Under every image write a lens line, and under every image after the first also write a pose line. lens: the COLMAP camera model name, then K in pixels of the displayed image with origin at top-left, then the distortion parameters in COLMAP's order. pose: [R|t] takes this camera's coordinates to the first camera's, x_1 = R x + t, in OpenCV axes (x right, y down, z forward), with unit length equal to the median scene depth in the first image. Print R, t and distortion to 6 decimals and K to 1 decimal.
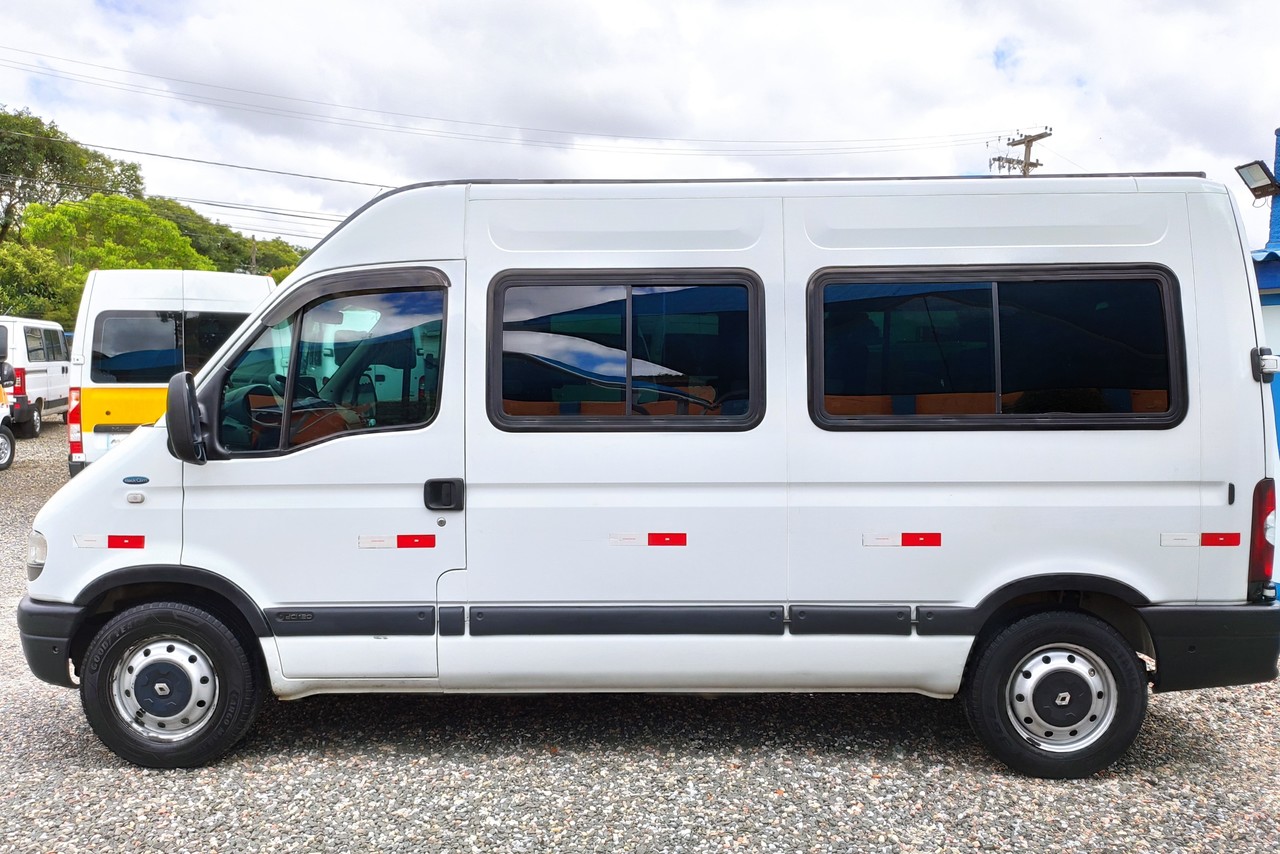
lens RADIAL K [[938.2, 0, 639.4], [0, 938.2, 402.2], [0, 0, 1]] dist [0.078734, -0.106065]
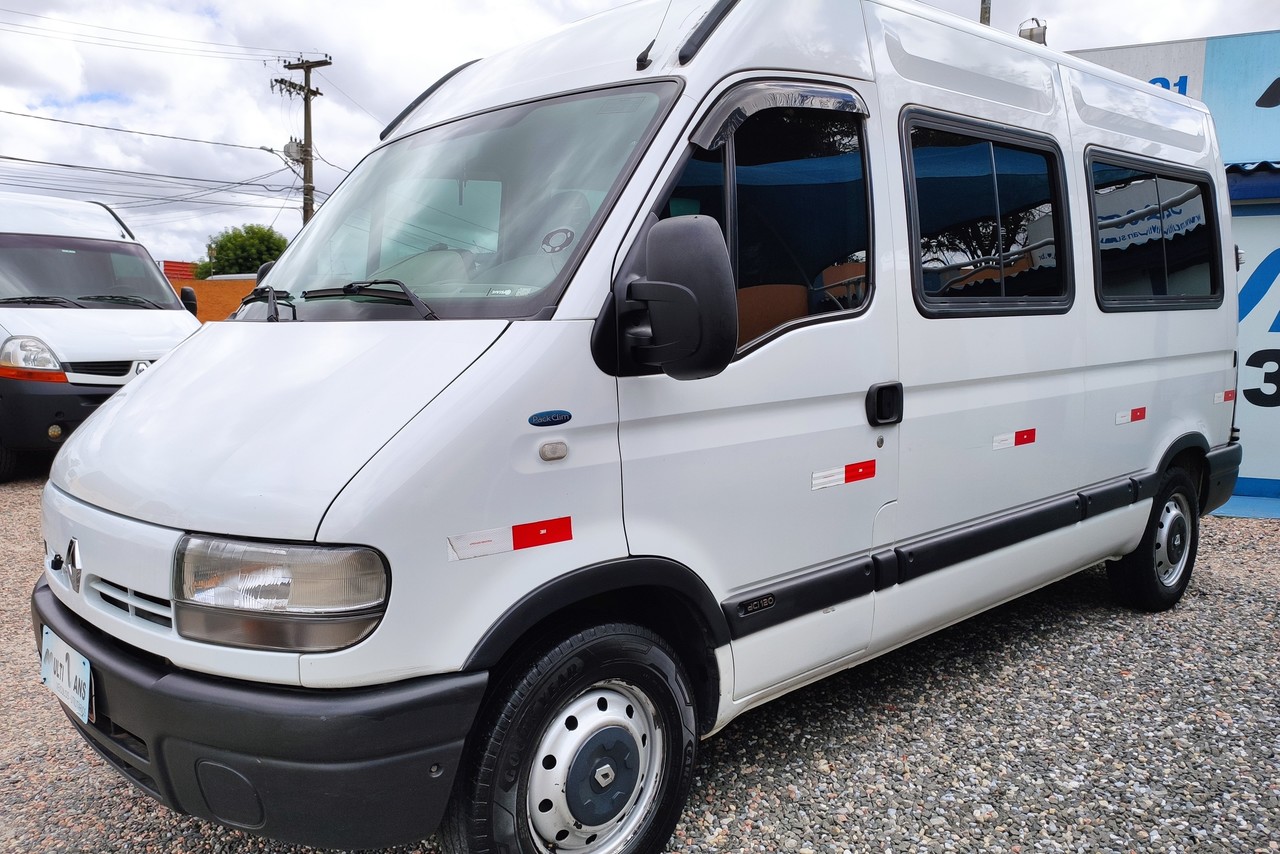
lens RADIAL K [[970.4, 0, 642.9], [0, 970.4, 416.9], [0, 0, 1]] dist [0.082065, -0.128819]
pose [[0.746359, -0.081155, 0.660577, -0.855186], [0.030082, 0.995637, 0.088331, 0.034221], [-0.664864, -0.046055, 0.745543, 0.552253]]
